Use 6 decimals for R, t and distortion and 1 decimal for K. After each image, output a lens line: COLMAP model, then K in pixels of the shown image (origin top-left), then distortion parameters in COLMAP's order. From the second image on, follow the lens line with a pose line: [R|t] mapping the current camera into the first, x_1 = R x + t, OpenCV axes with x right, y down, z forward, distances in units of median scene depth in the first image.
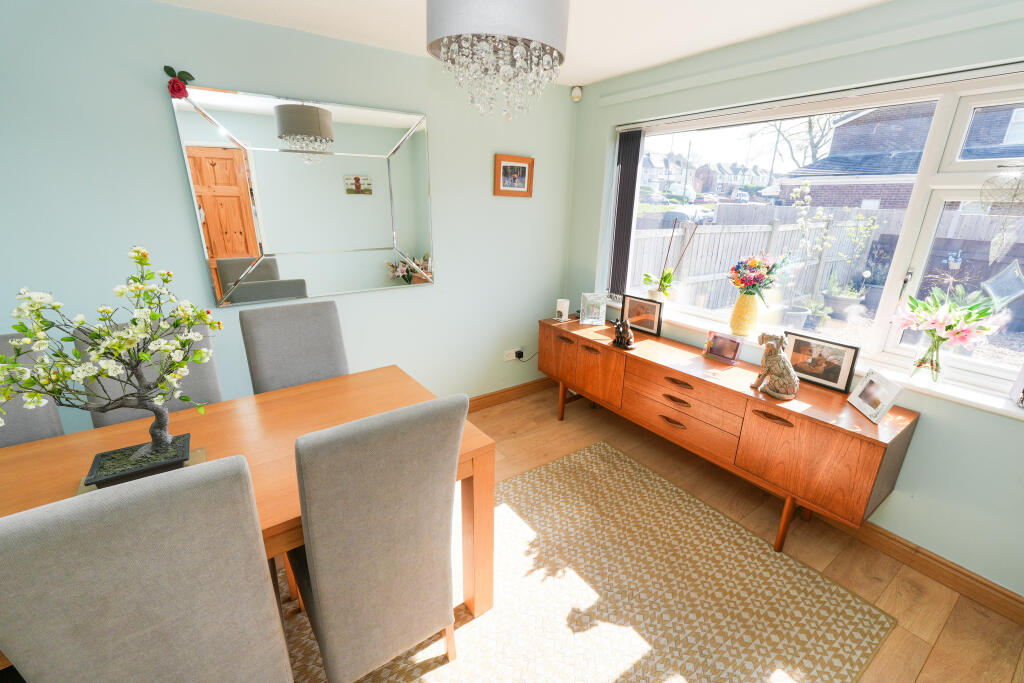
lens RADIAL K [[432.7, 0, 510.5], [0, 432.7, 342.7], [0, 0, 1]] dist [-0.002856, -0.000033]
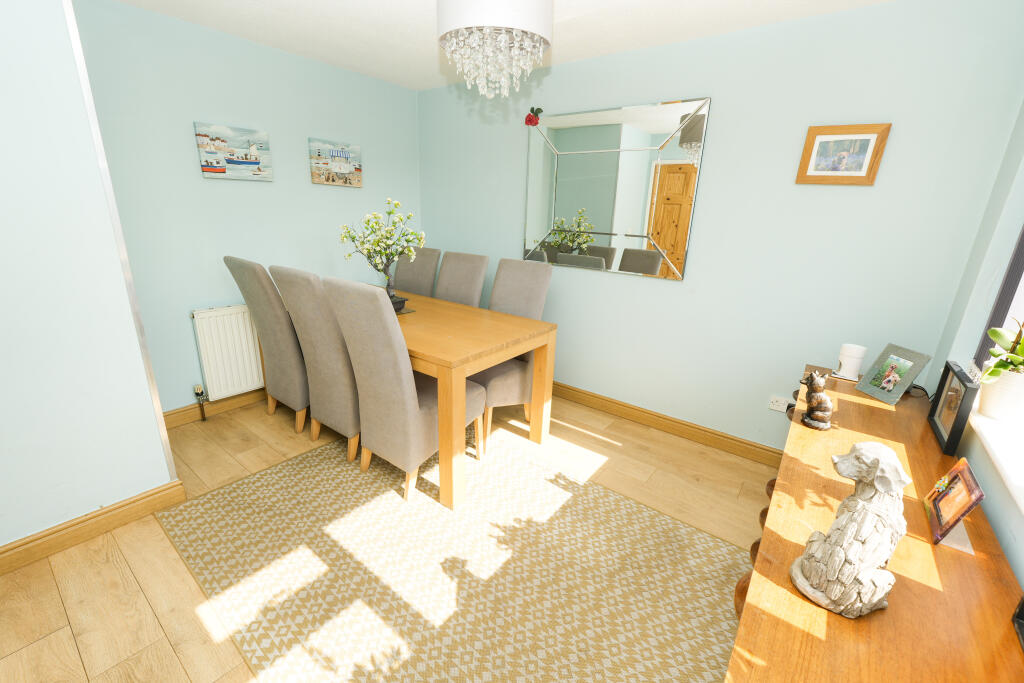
lens RADIAL K [[432.7, 0, 510.5], [0, 432.7, 342.7], [0, 0, 1]] dist [-0.002856, -0.000033]
pose [[0.294511, 0.279731, -0.913791, 0.883121], [-0.336032, 0.925450, 0.174998, -0.072744], [0.894620, 0.255524, 0.366554, 0.533758]]
